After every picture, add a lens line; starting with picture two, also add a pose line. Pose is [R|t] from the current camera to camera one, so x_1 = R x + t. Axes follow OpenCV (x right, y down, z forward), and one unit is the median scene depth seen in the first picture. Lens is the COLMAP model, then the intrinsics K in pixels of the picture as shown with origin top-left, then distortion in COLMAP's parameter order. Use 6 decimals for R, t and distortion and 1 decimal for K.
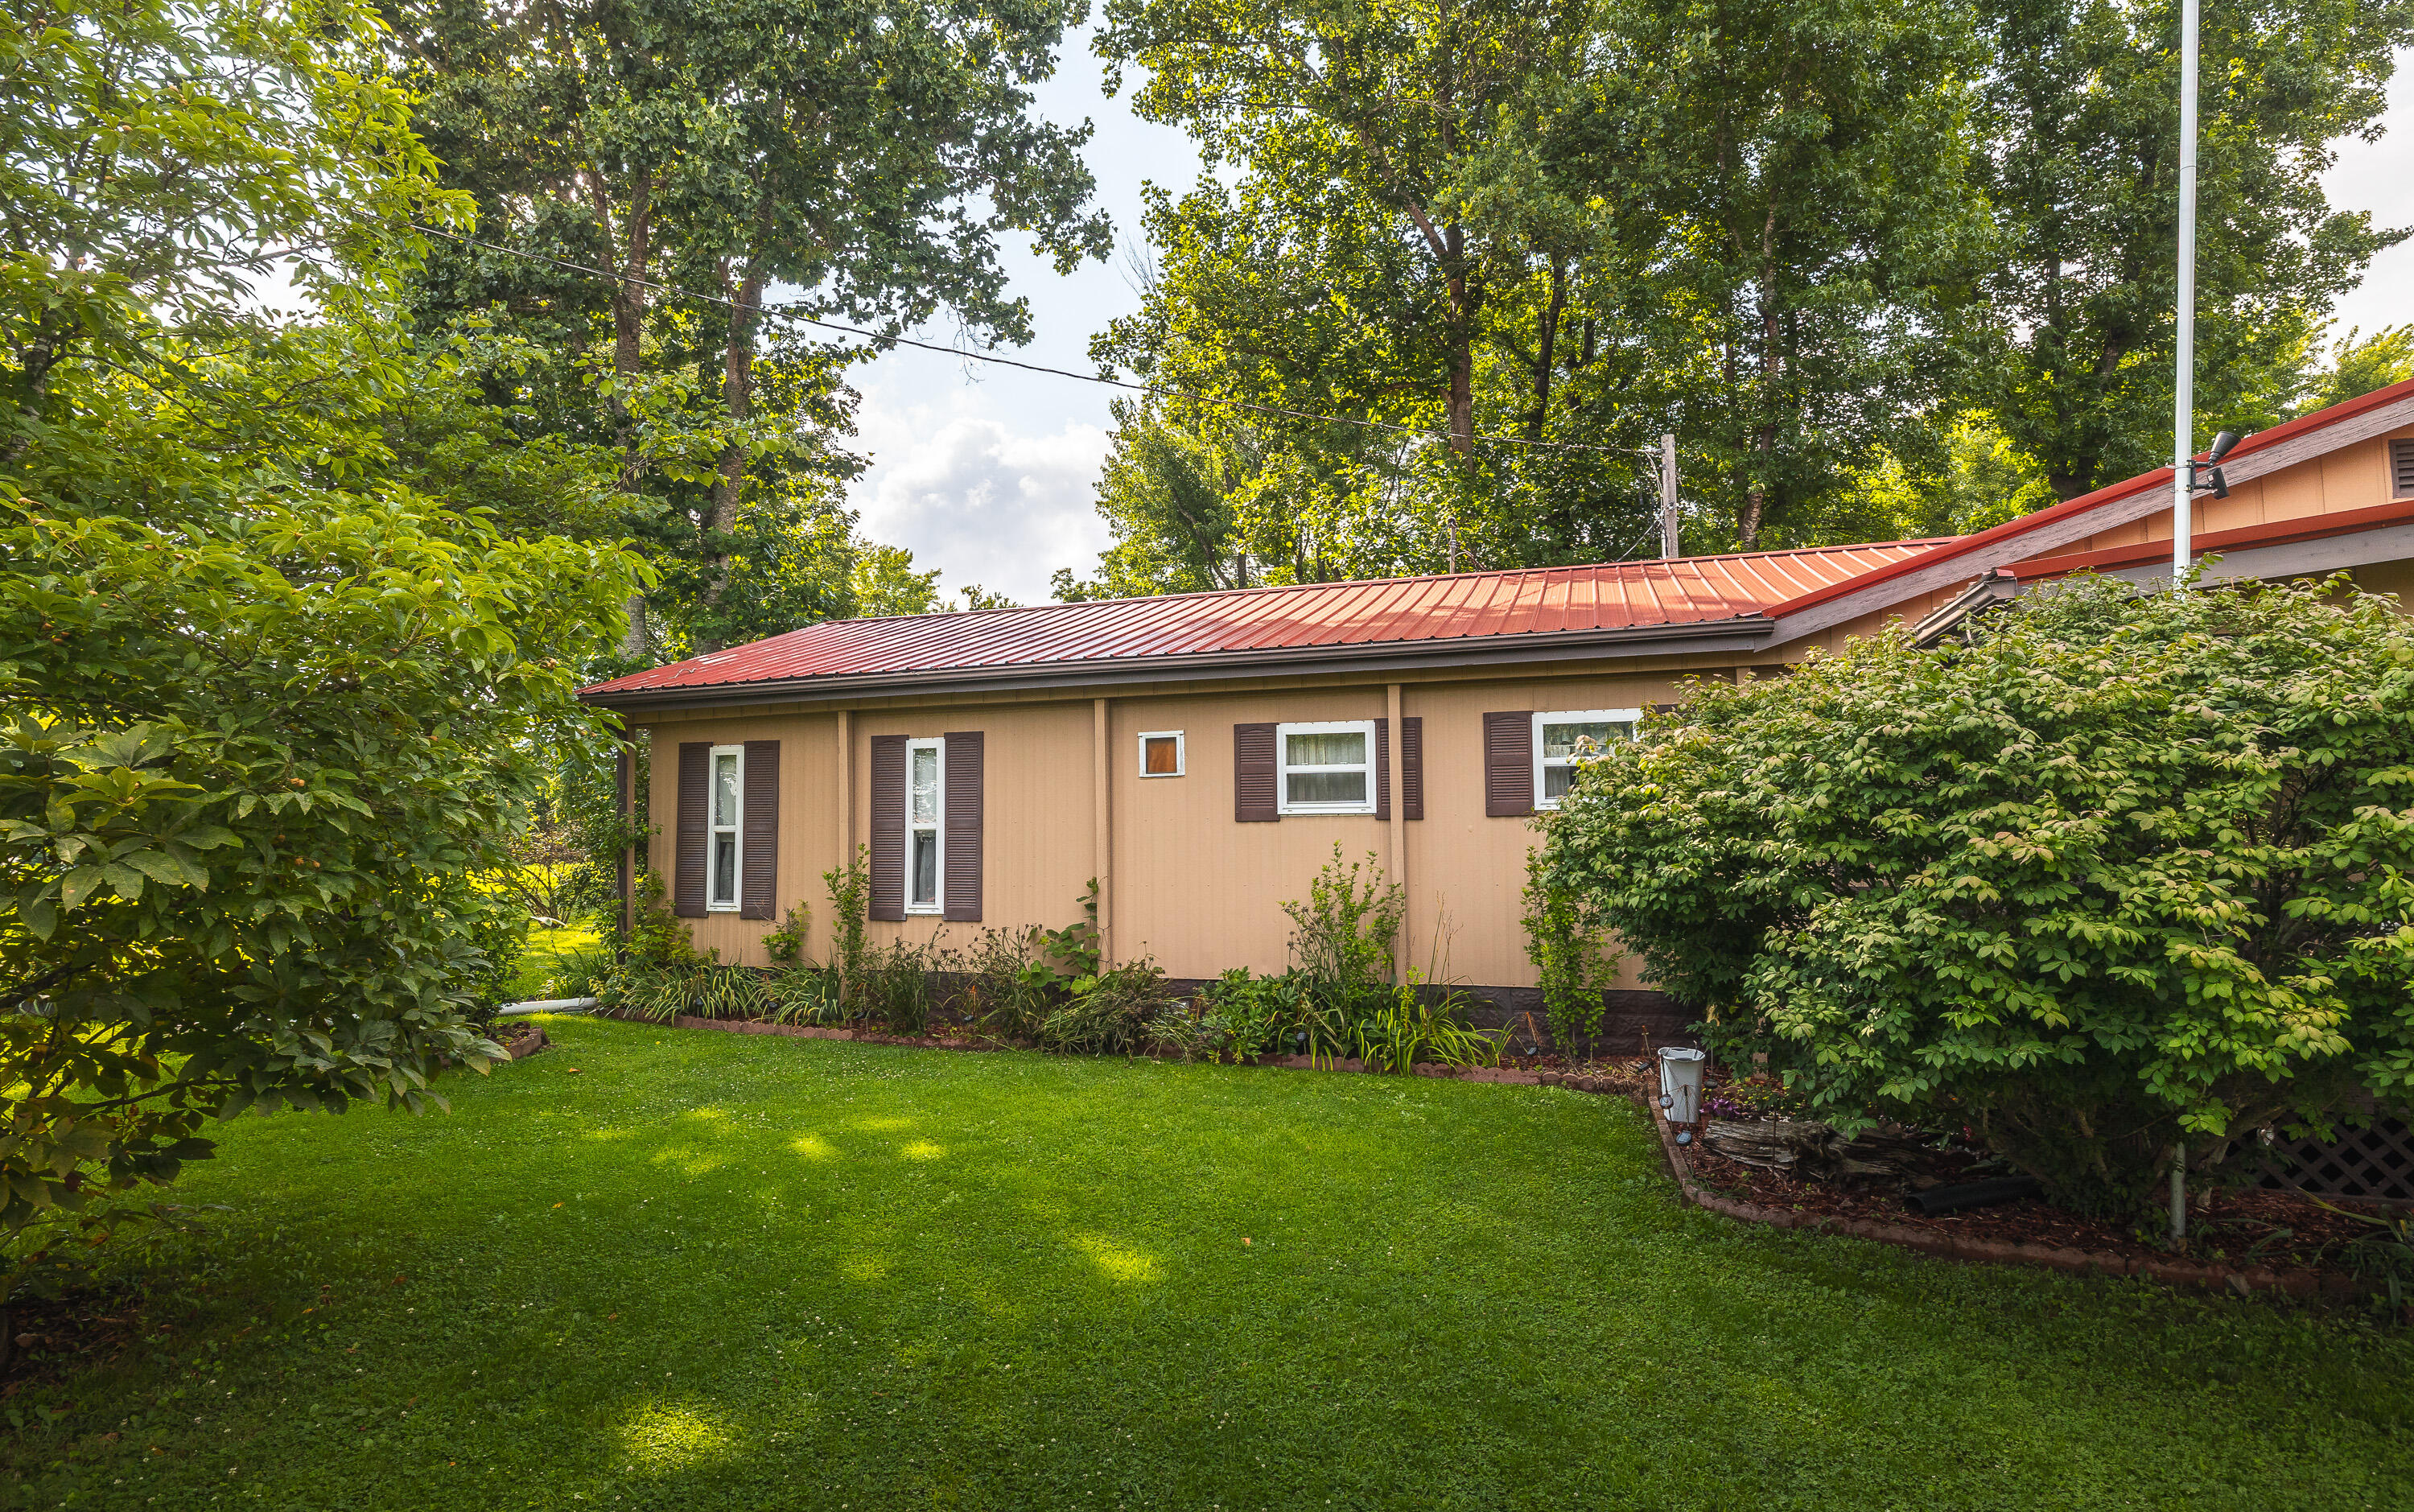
lens RADIAL K [[1220.7, 0, 1209.9], [0, 1220.7, 761.8], [0, 0, 1]] dist [-0.005345, 0.001379]
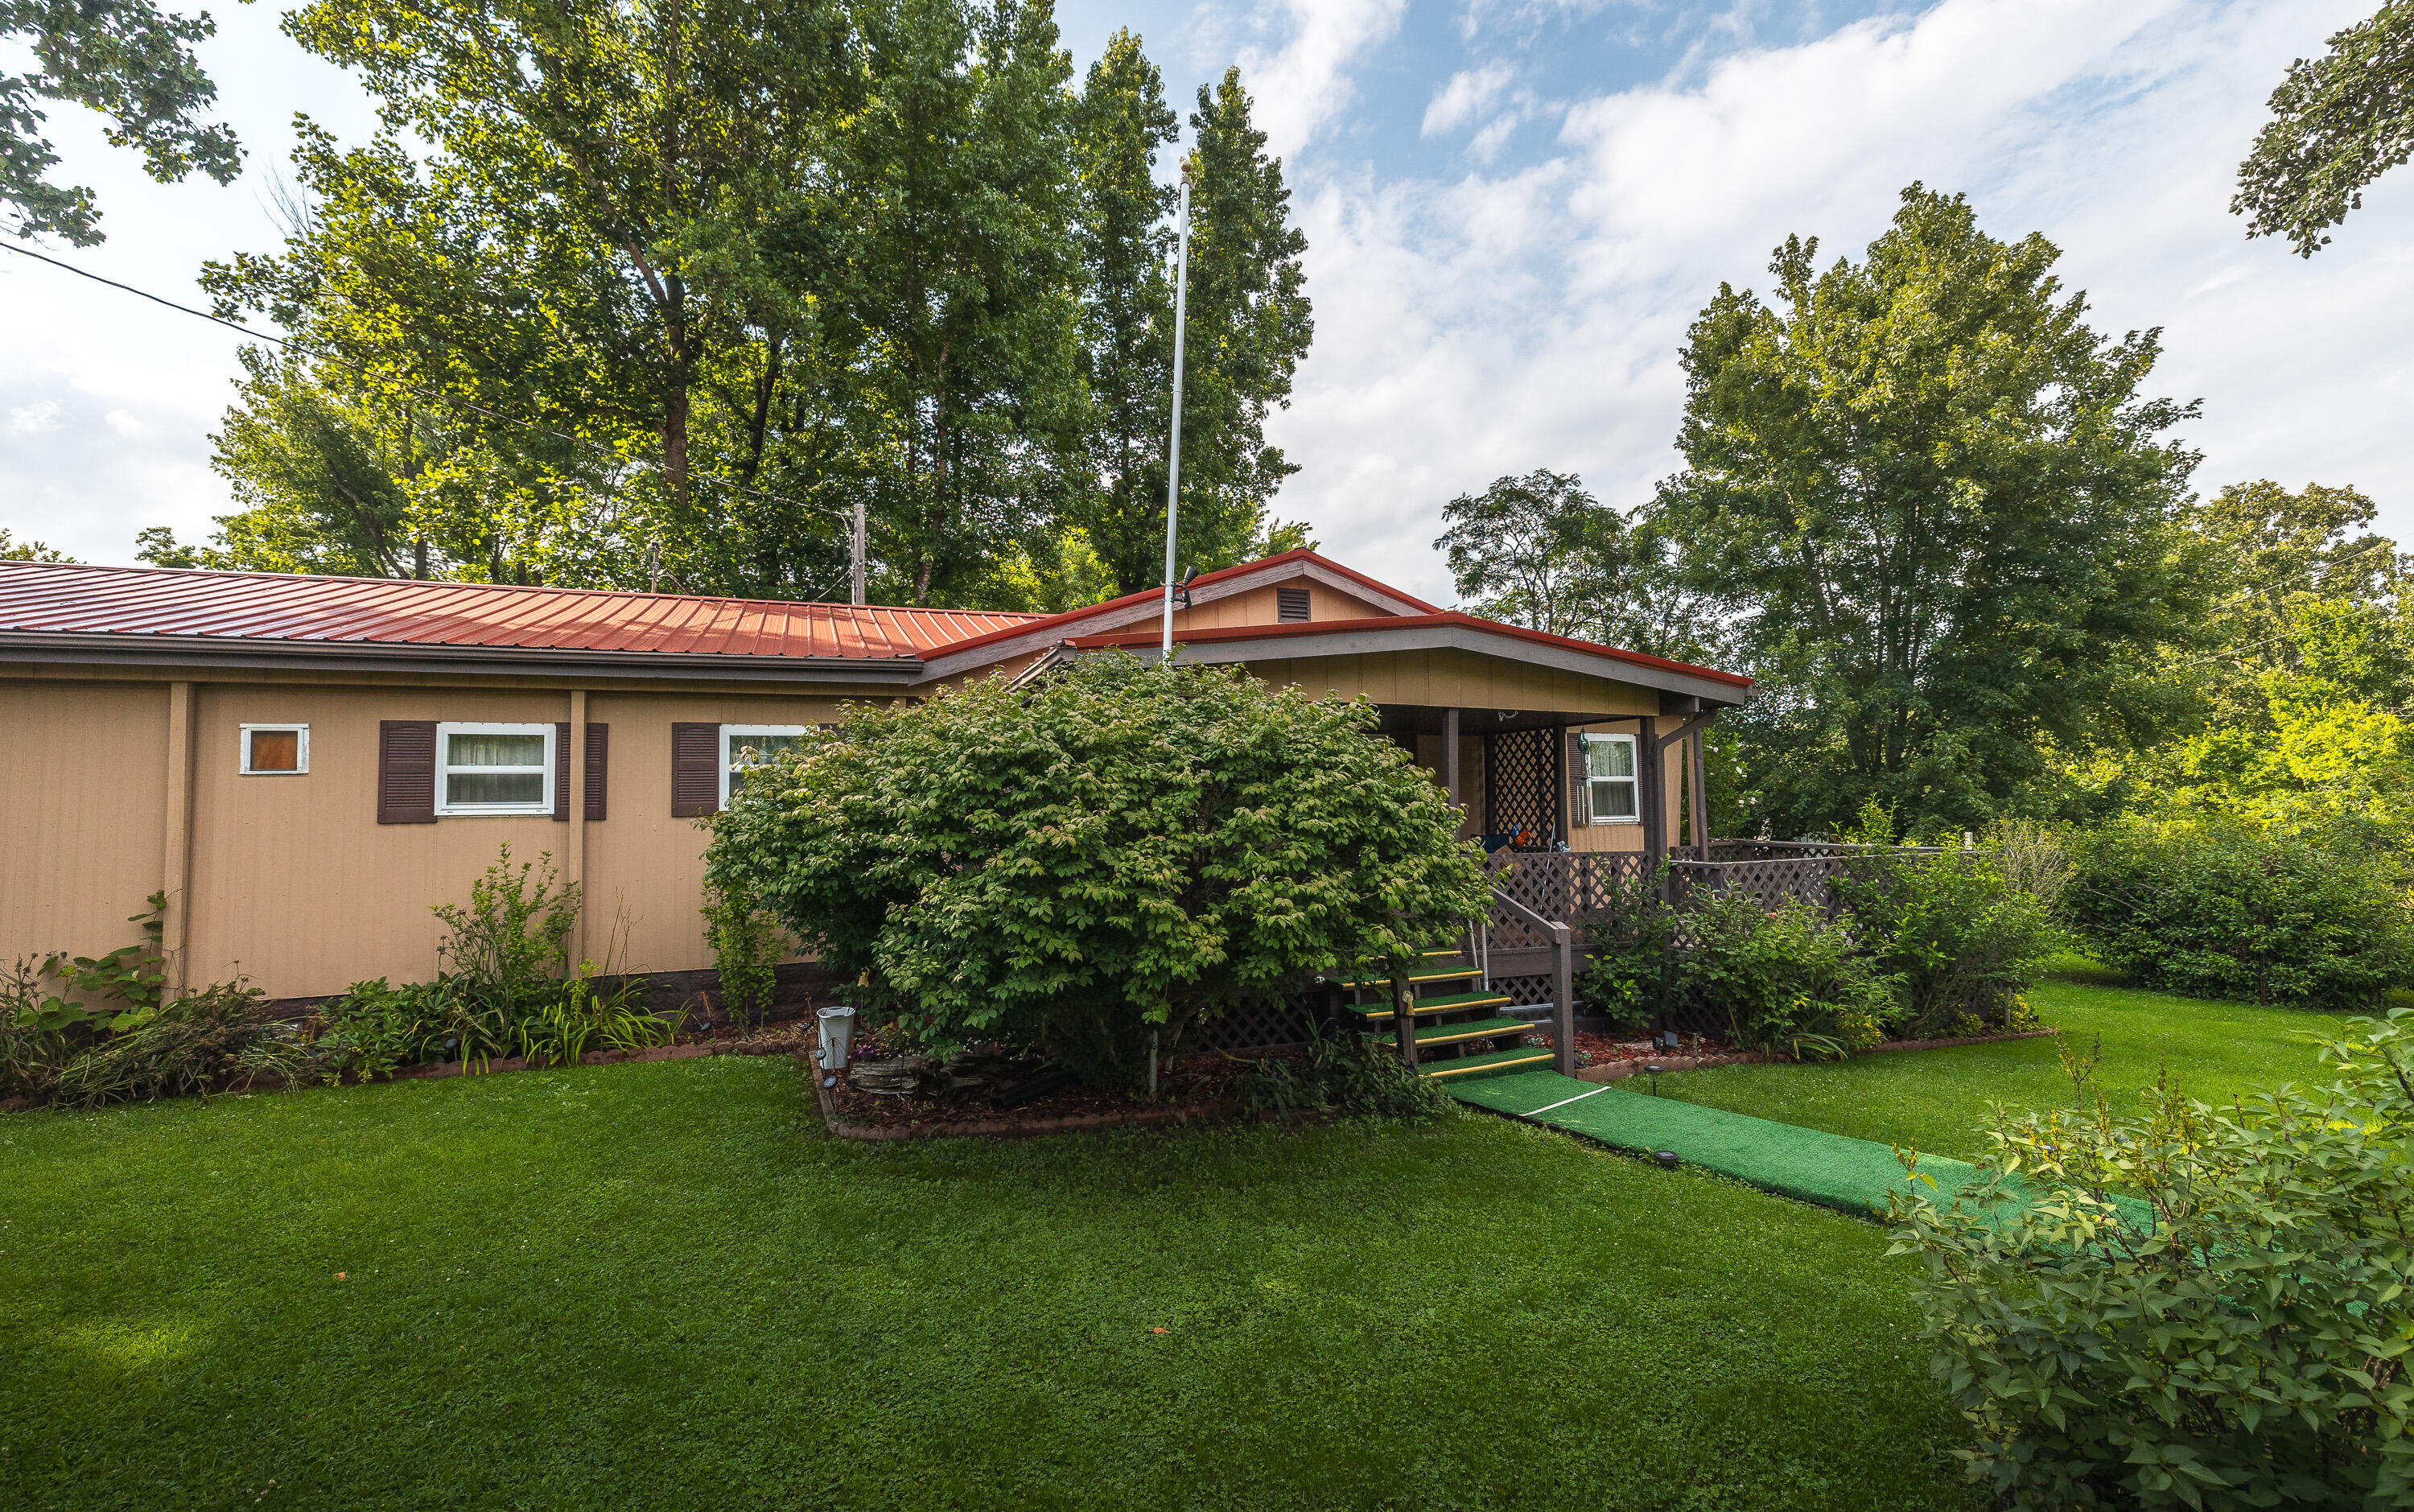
lens RADIAL K [[1008.6, 0, 1203.7], [0, 1008.6, 759.1], [0, 0, 1]] dist [0.000506, 0.000024]
pose [[0.774843, 0.030395, 0.631423, 0.019597], [-0.023117, 0.999538, -0.019748, -0.000160], [-0.631731, 0.000705, 0.775187, -0.005130]]
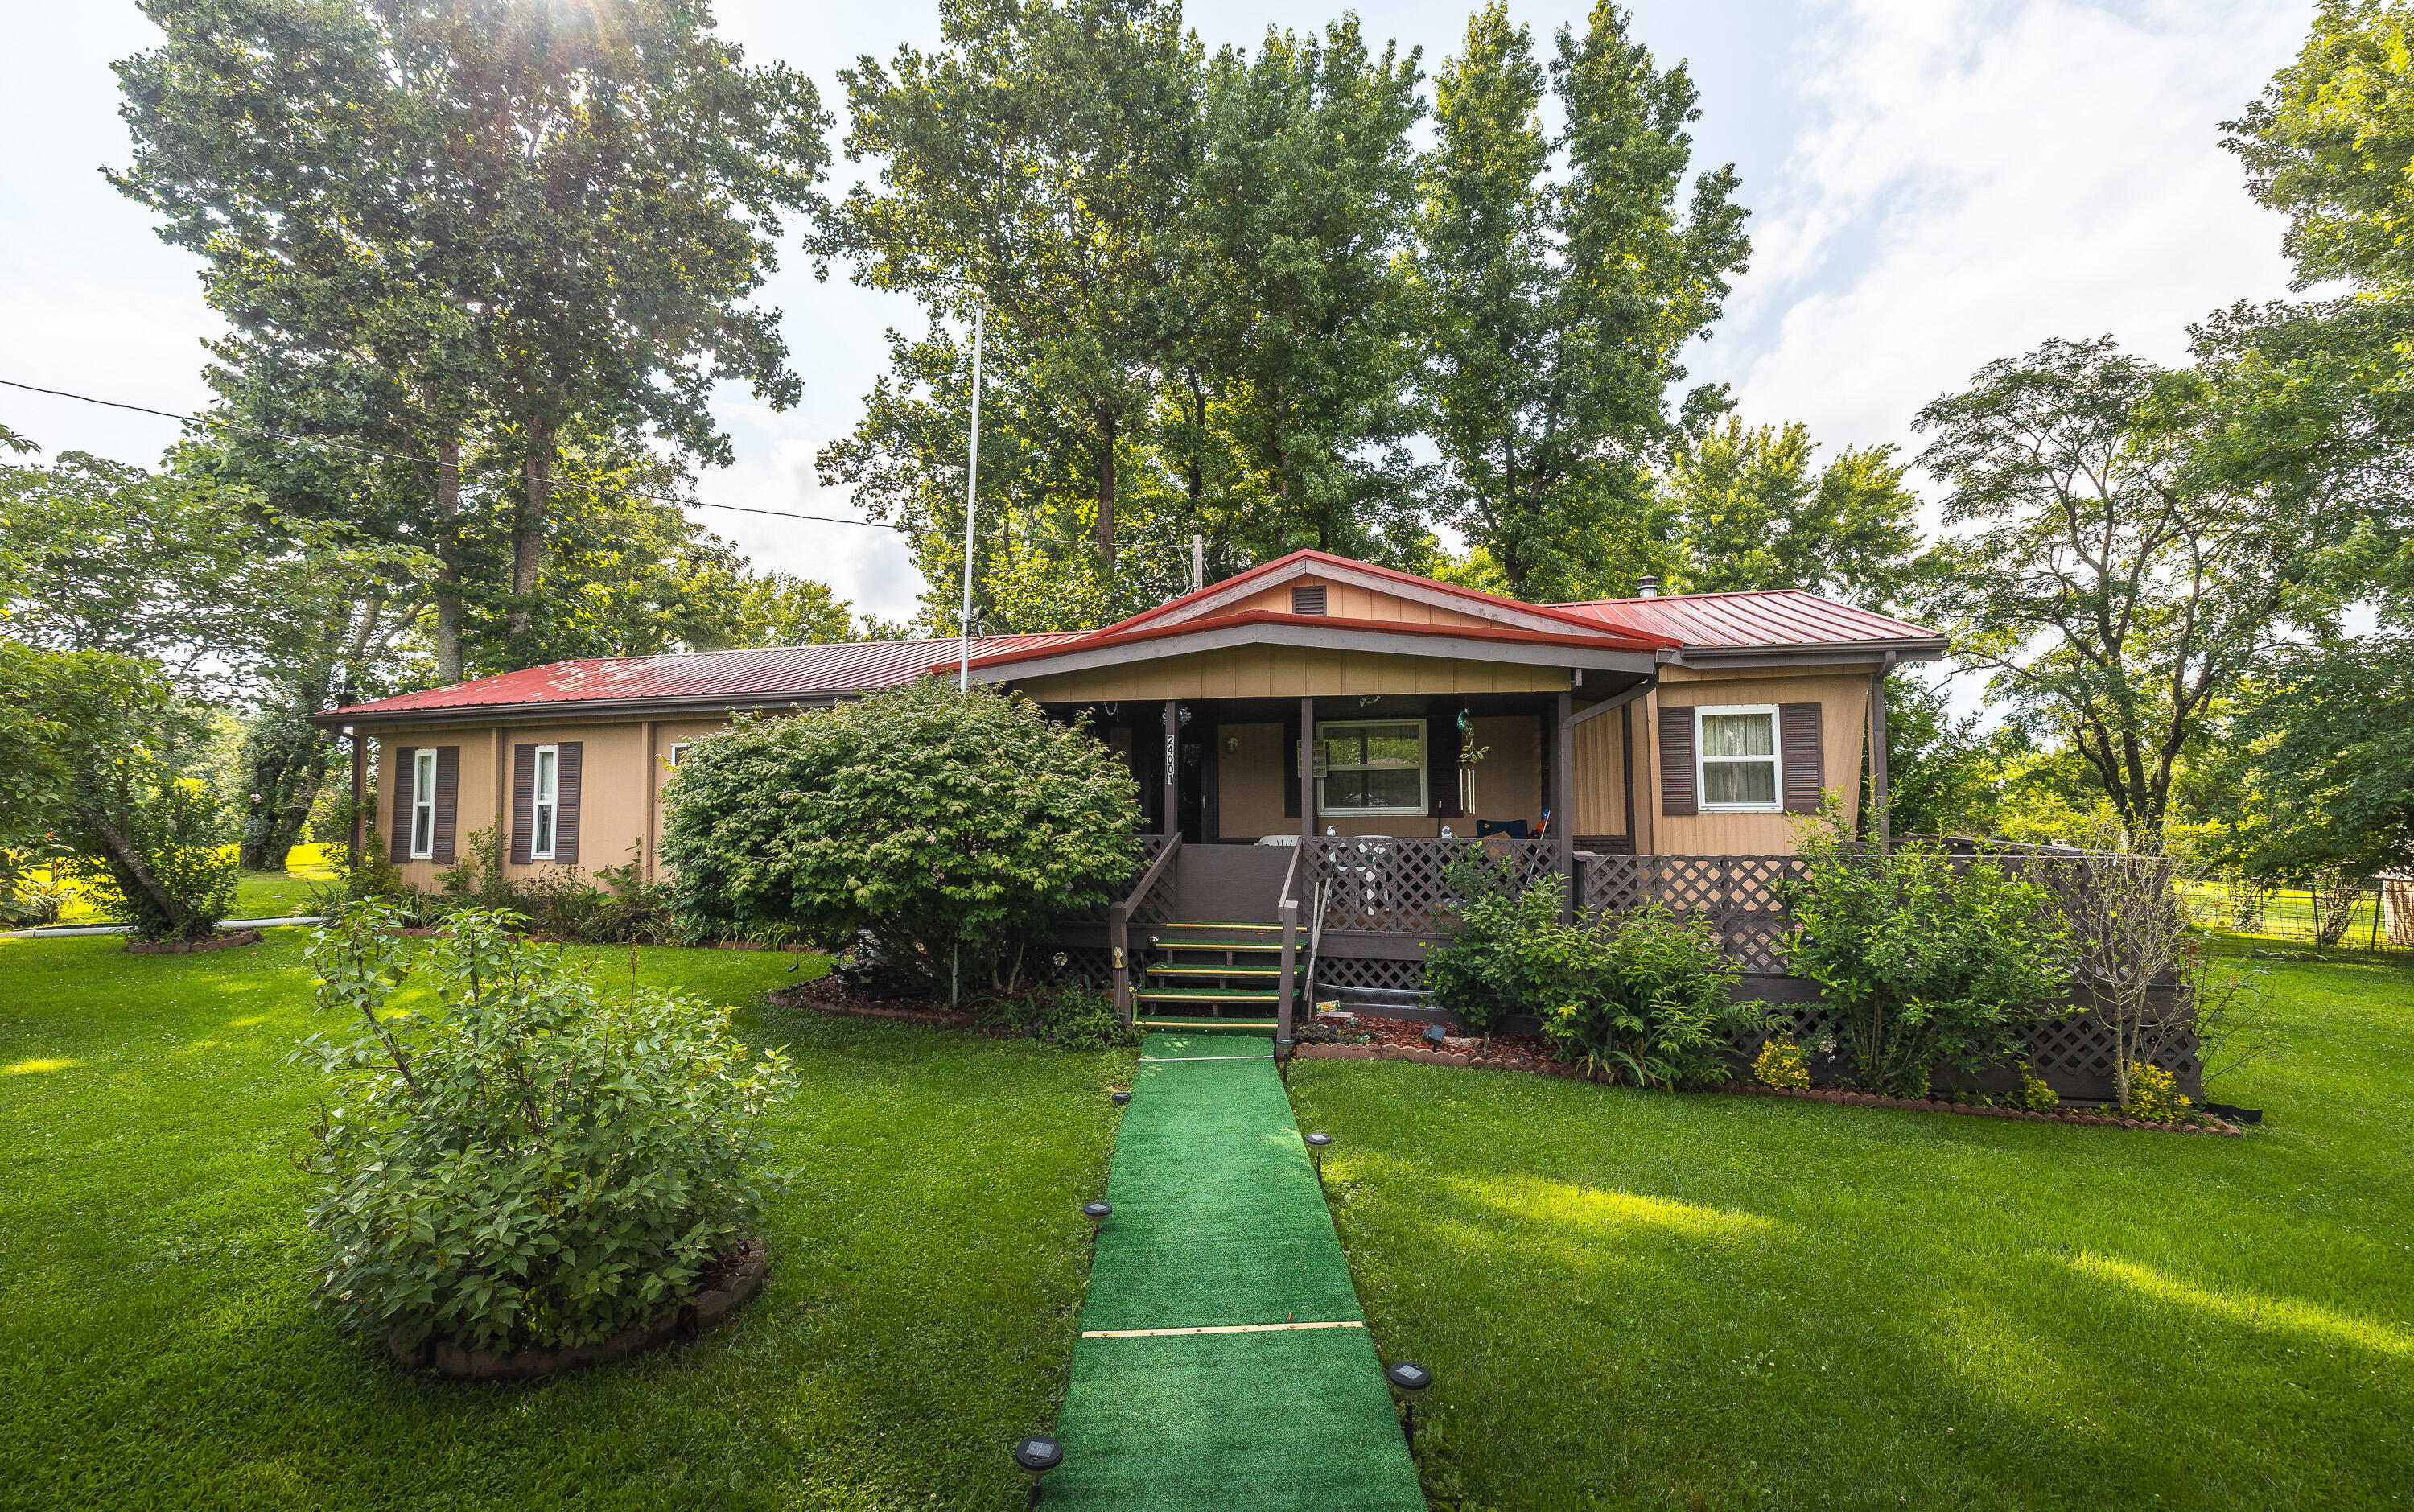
lens RADIAL K [[1008.6, 0, 1208.6], [0, 1008.6, 757.6], [0, 0, 1]] dist [0.000506, 0.000024]
pose [[0.997945, 0.004851, 0.063897, 0.519919], [-0.005009, 0.999985, 0.002307, -0.011534], [-0.063885, -0.002623, 0.997954, -0.328484]]
